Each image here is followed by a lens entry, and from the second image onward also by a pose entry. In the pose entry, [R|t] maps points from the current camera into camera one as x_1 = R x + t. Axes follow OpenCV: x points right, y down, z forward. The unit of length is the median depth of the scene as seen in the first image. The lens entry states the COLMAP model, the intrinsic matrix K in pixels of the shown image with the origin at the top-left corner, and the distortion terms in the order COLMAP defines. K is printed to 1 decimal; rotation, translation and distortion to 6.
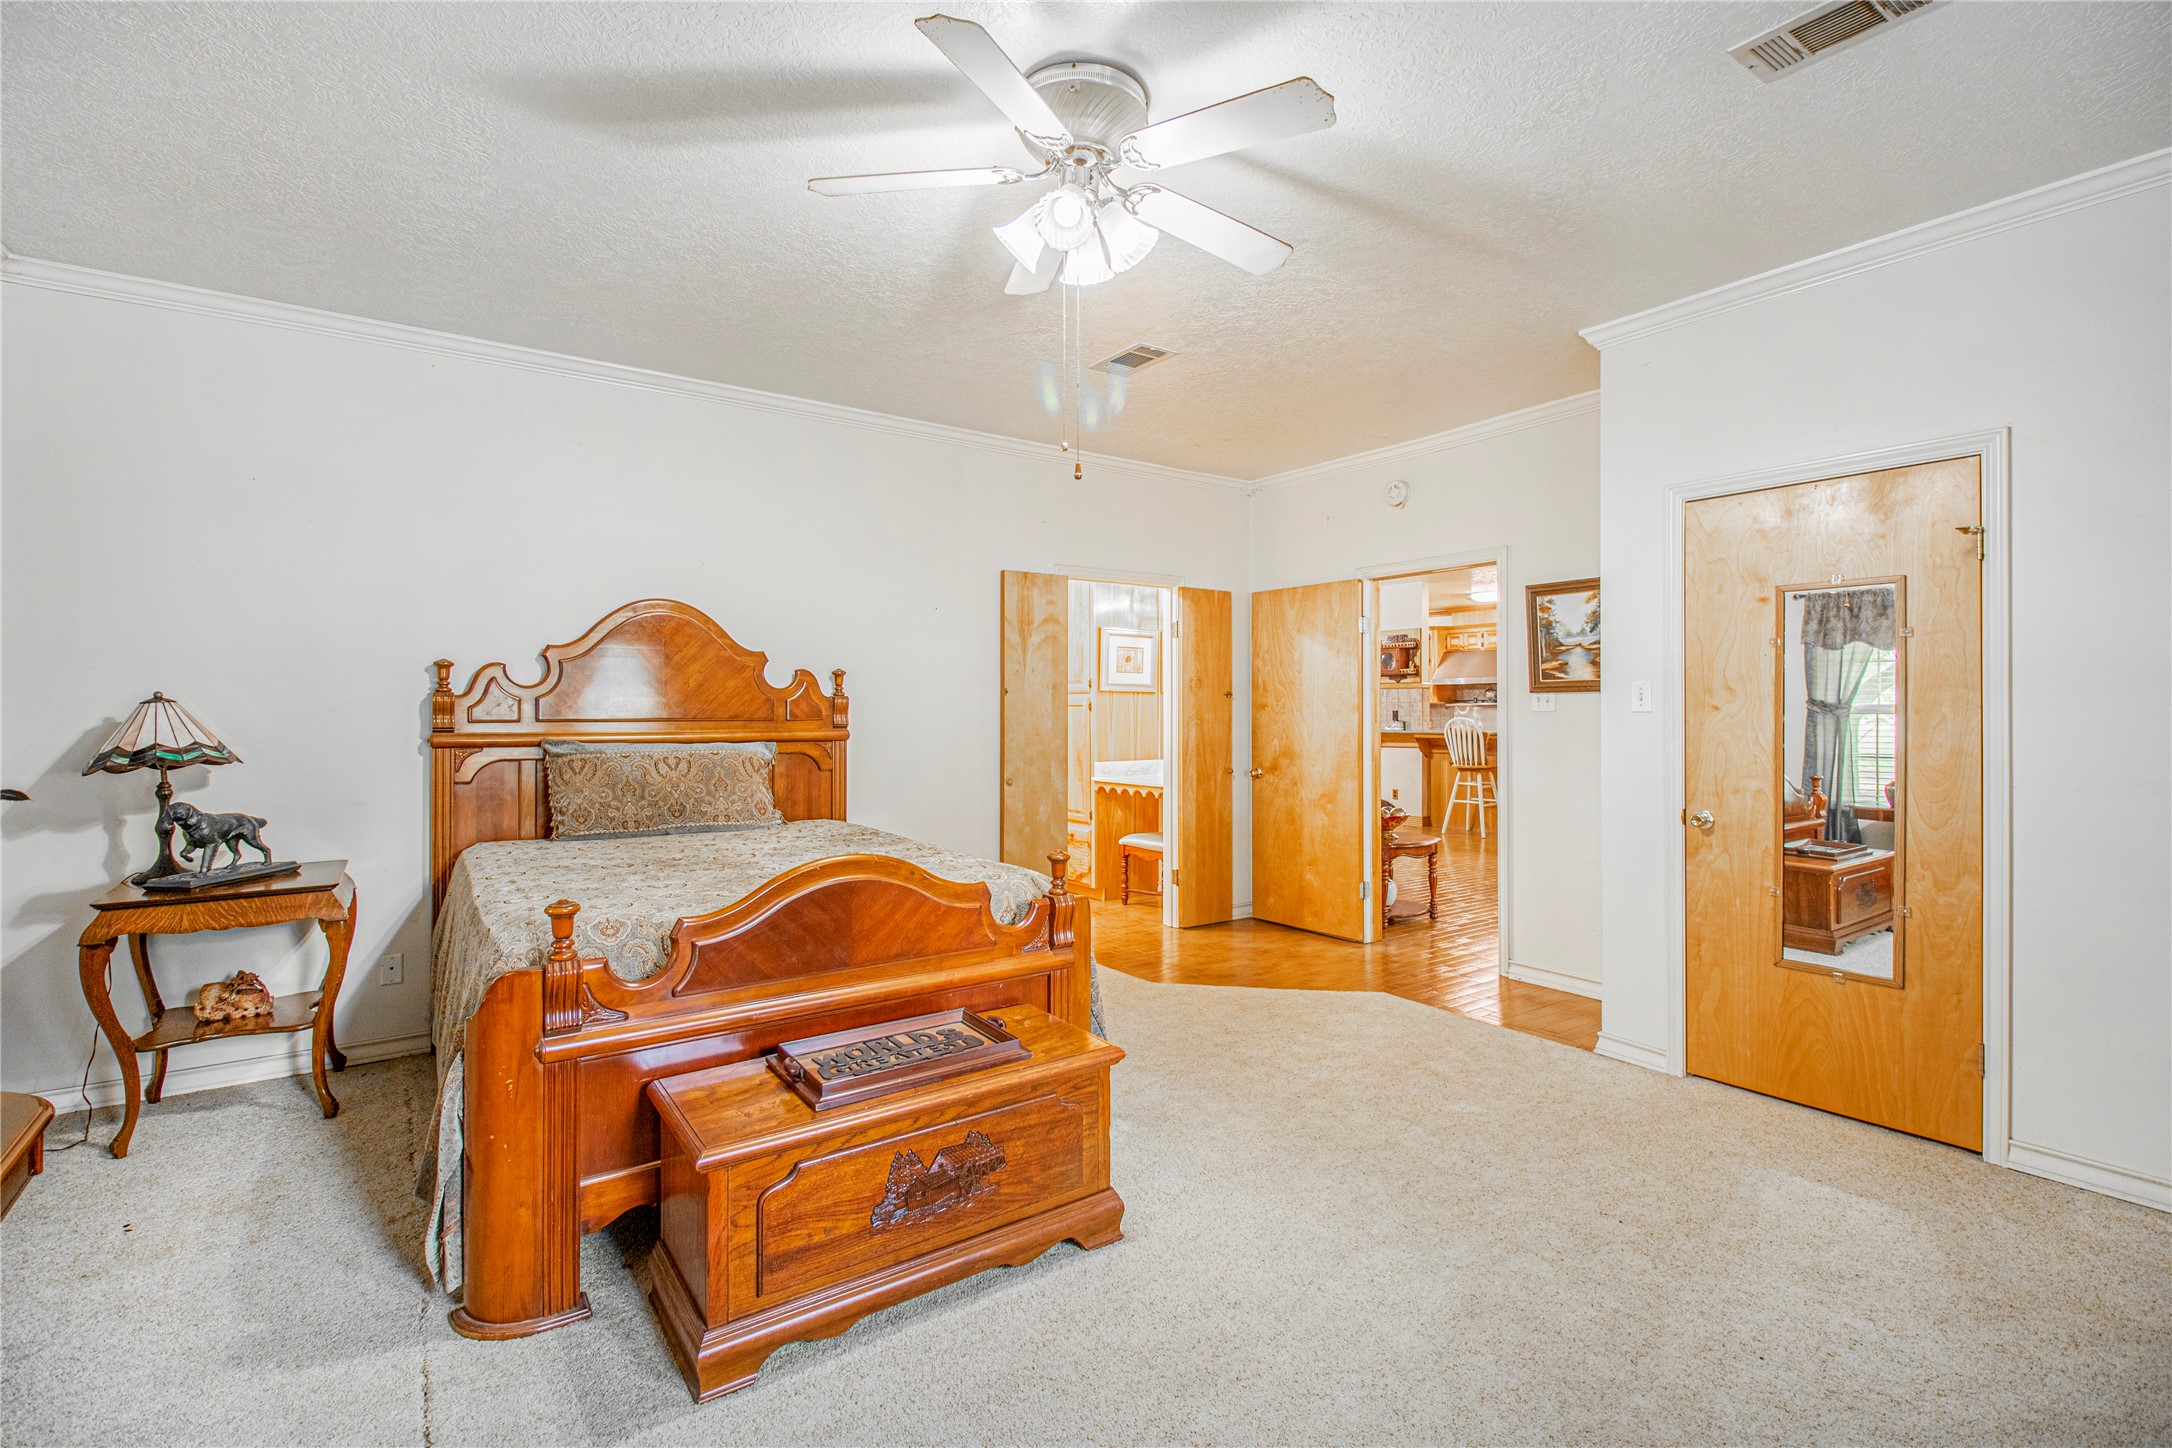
lens RADIAL K [[1006.4, 0, 1086.6], [0, 1006.4, 712.3], [0, 0, 1]] dist [-0.011748, -0.008400]
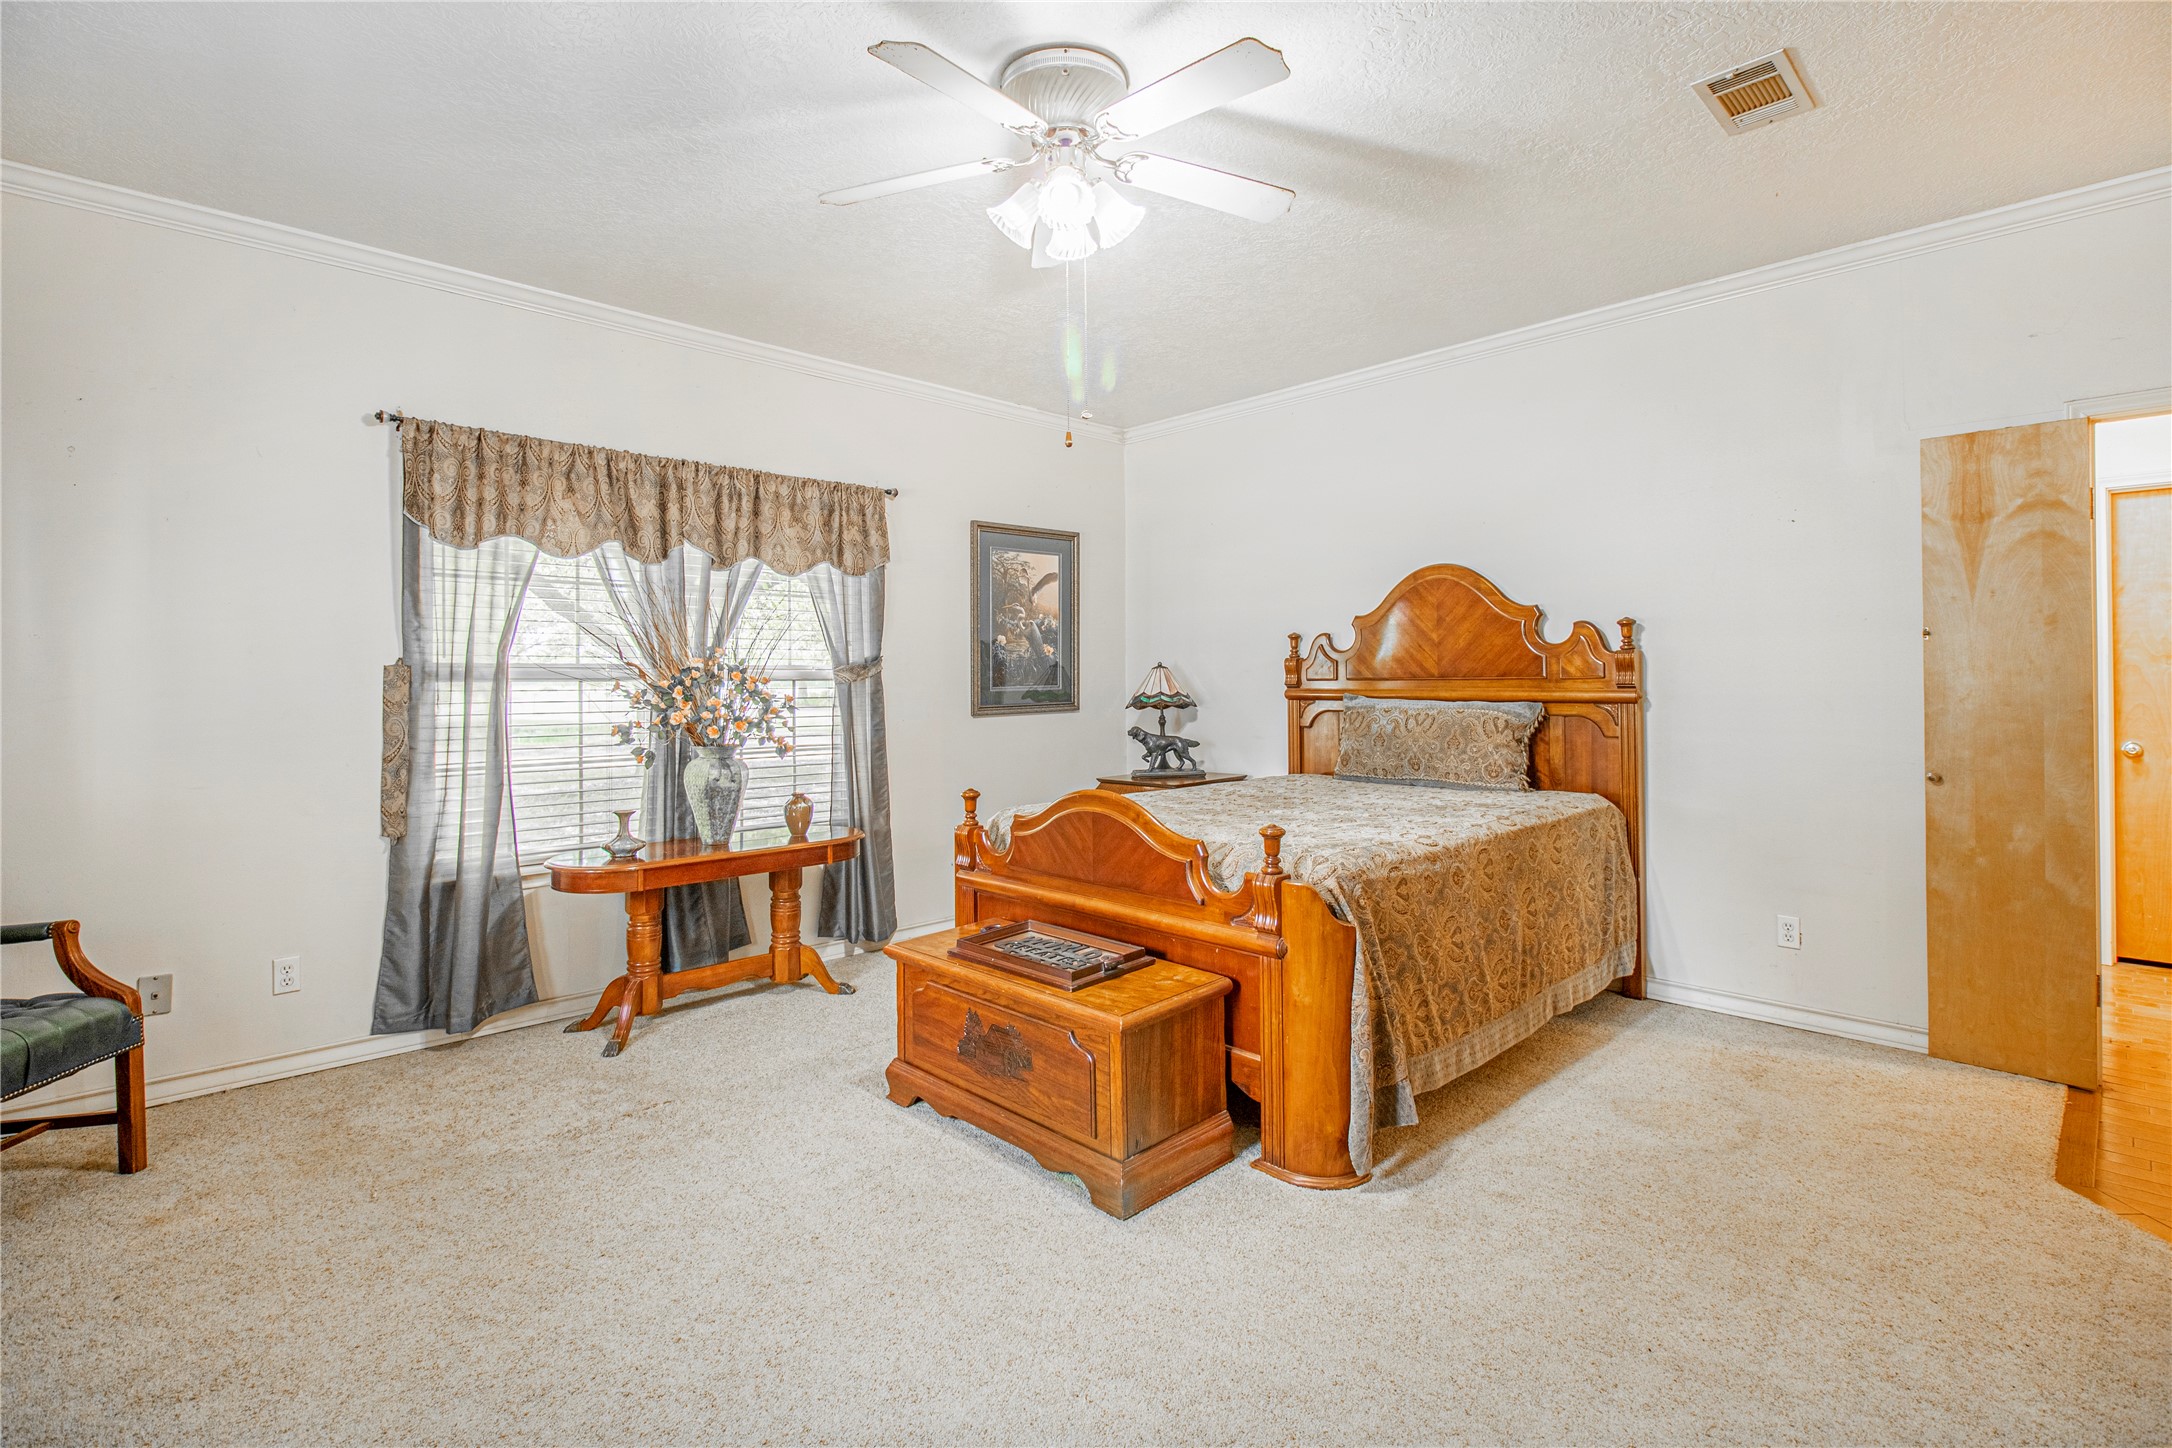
lens RADIAL K [[1006.4, 0, 1066.2], [0, 1006.4, 676.4], [0, 0, 1]] dist [-0.011748, -0.008400]
pose [[0.132447, -0.001648, -0.991189, 0.586957], [0.007675, 0.999970, -0.000637, 0.003284], [0.991160, -0.007523, 0.132456, 0.494090]]
